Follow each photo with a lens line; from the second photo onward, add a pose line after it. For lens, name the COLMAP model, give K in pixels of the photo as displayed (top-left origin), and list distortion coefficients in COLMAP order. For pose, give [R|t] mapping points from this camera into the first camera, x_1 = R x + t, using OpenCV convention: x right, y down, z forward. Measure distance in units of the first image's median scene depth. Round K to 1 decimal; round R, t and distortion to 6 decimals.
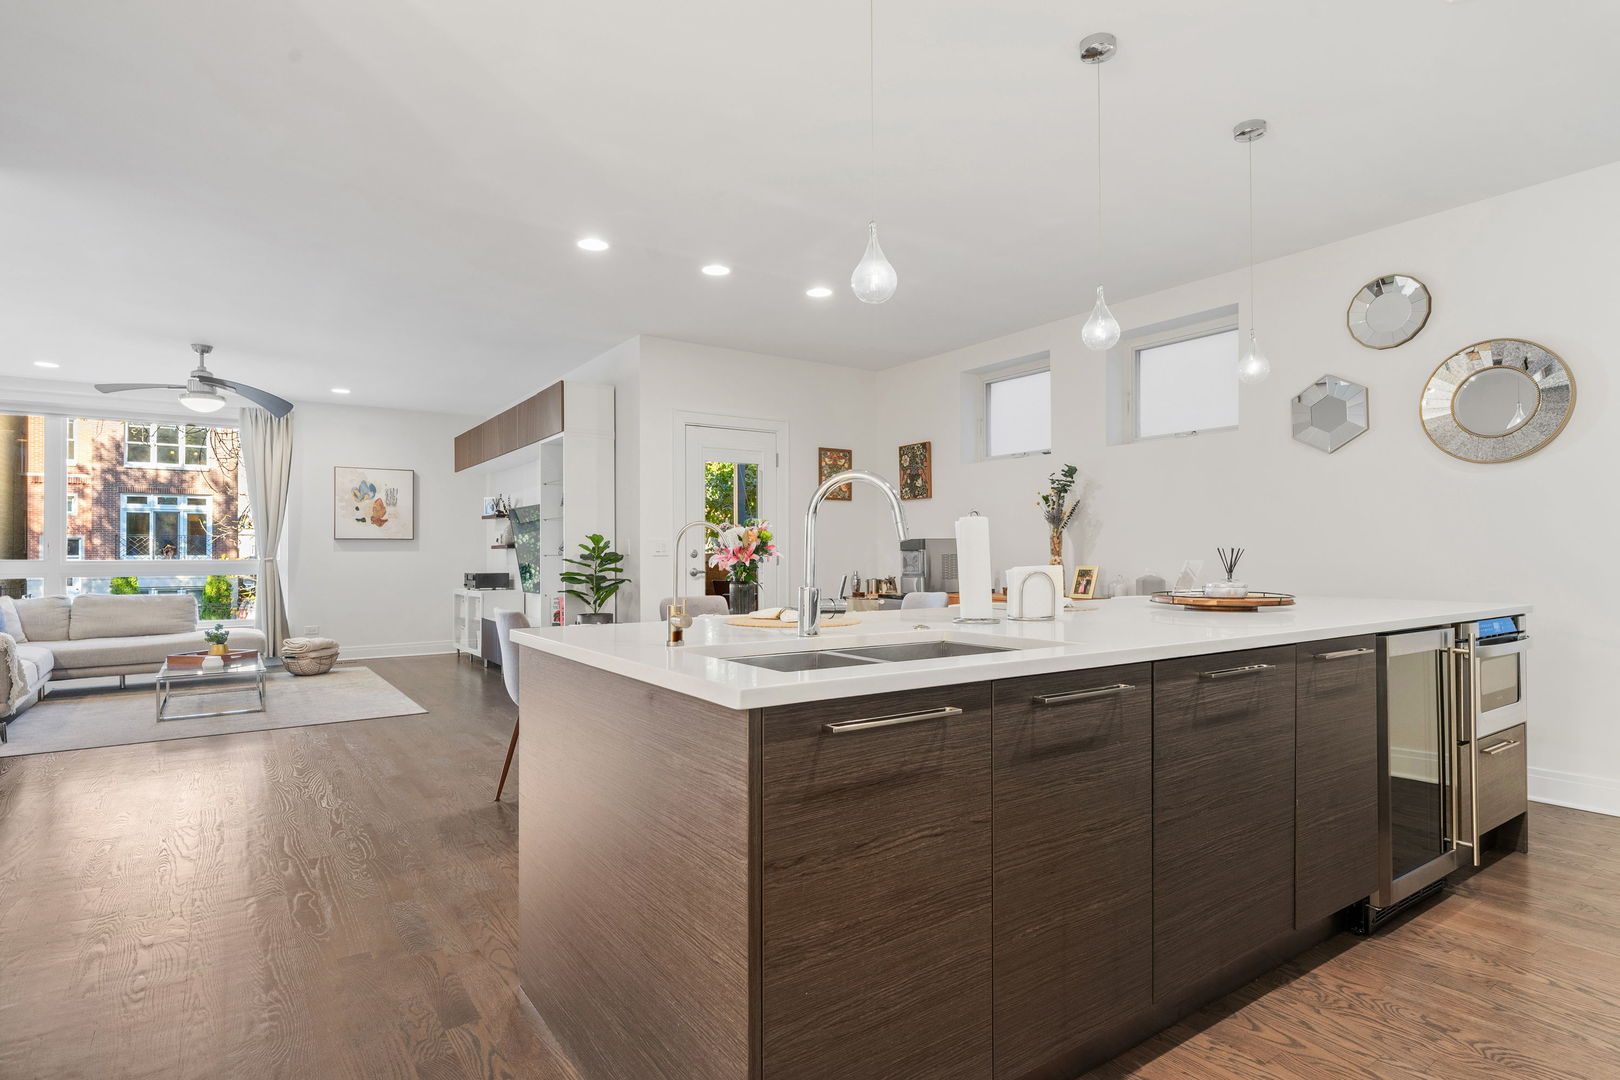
lens RADIAL K [[825.1, 0, 819.2], [0, 825.1, 549.9], [0, 0, 1]] dist [-0.003187, -0.000143]
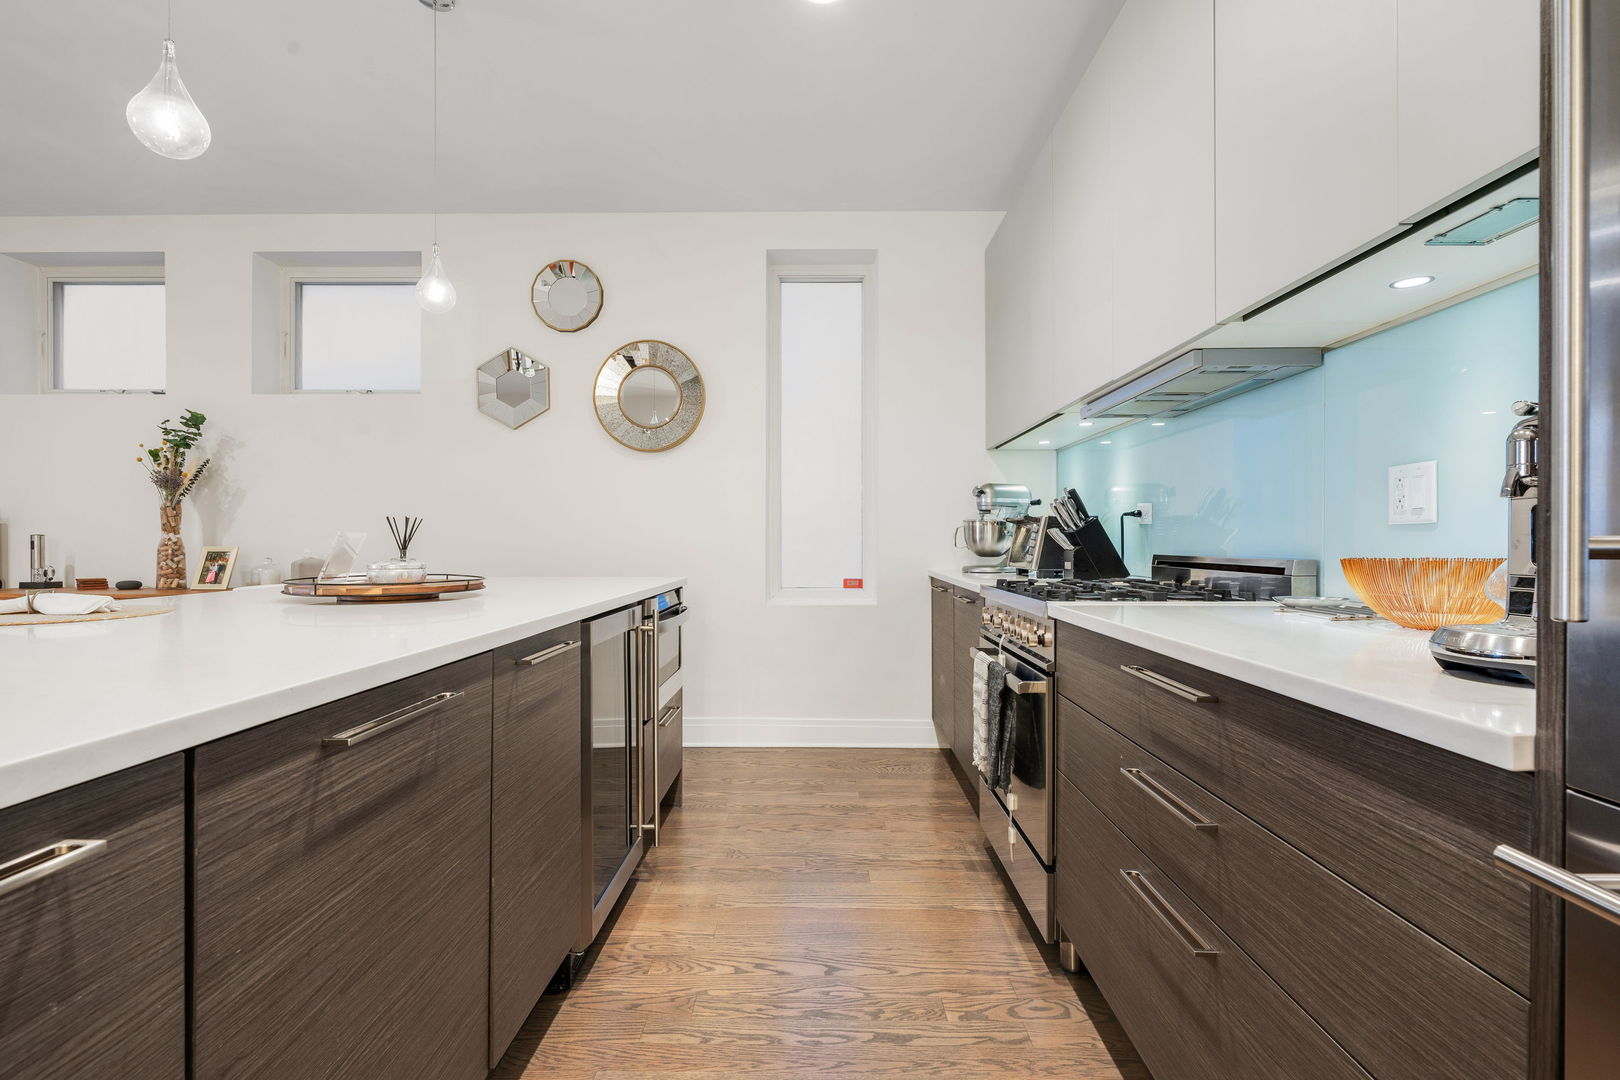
lens RADIAL K [[744.2, 0, 801.5], [0, 744.2, 542.5], [0, 0, 1]] dist [0.000730, -0.001822]
pose [[0.590813, 0.001322, 0.806808, 0.158122], [-0.008580, 0.999952, 0.004645, 0.014101], [-0.806763, -0.009667, 0.590796, 0.292807]]
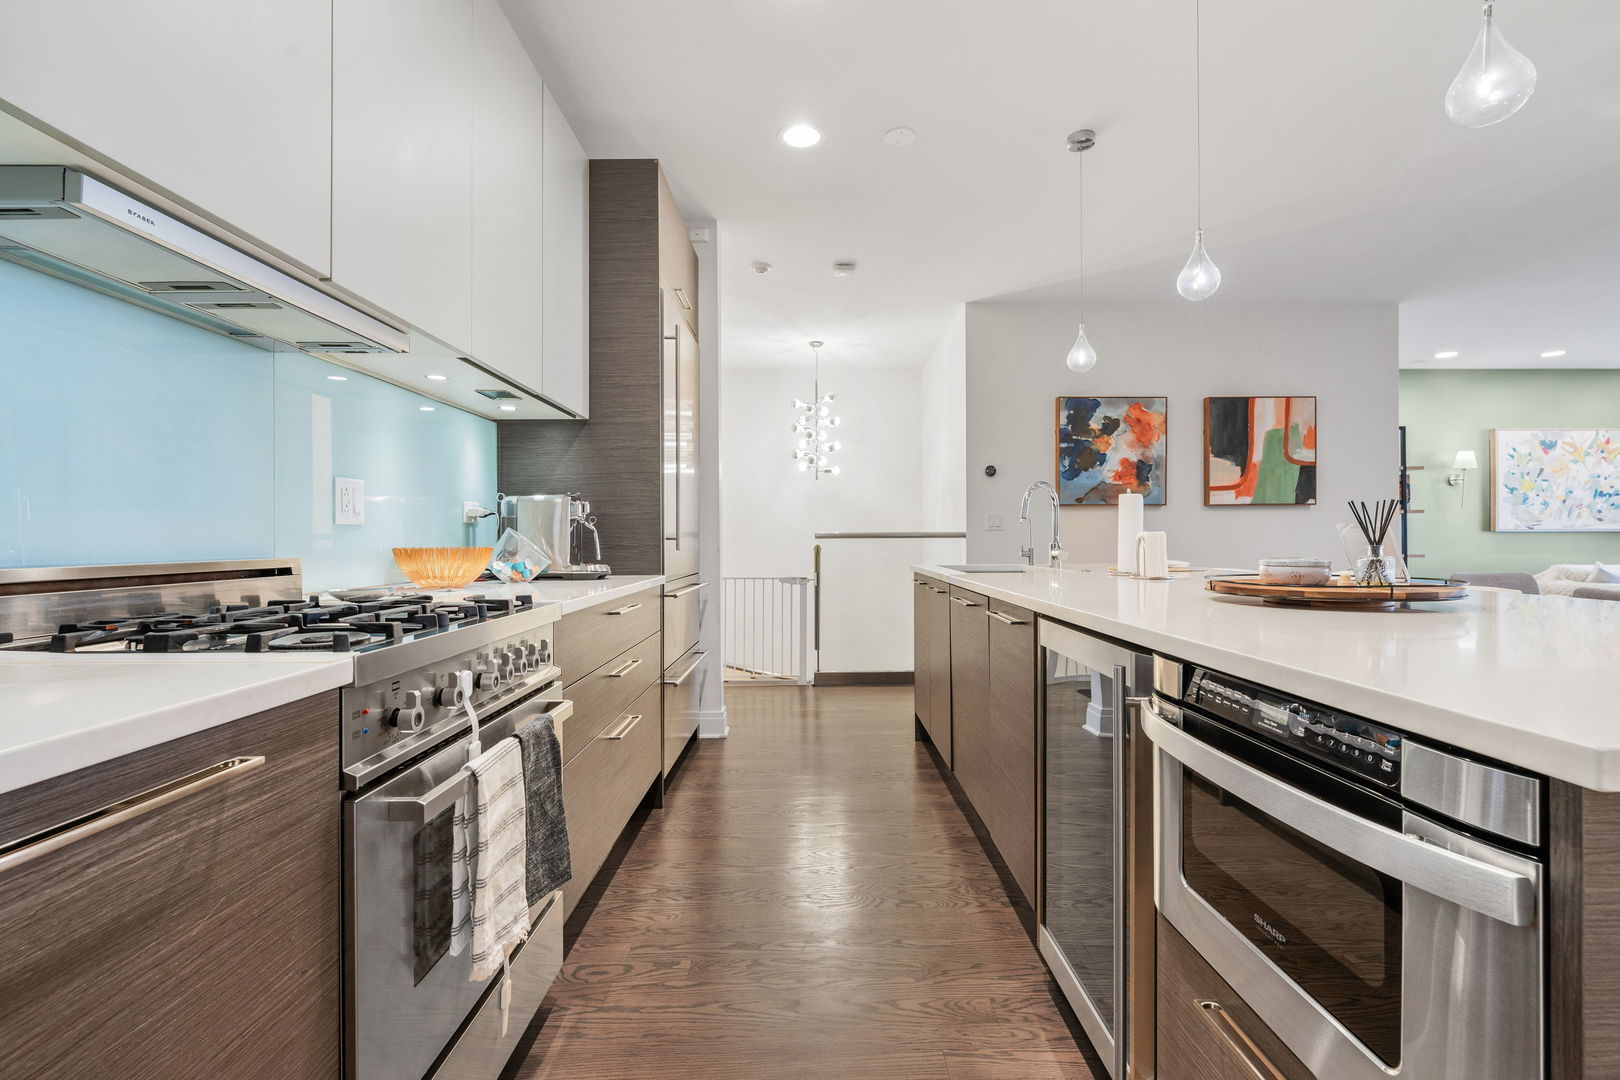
lens RADIAL K [[744.2, 0, 808.1], [0, 744.2, 540.9], [0, 0, 1]] dist [0.000730, -0.001822]
pose [[-0.568773, 0.006747, -0.822467, 1.096345], [0.011284, 0.999936, 0.000399, 0.019278], [0.822417, -0.009054, -0.568813, 0.947591]]
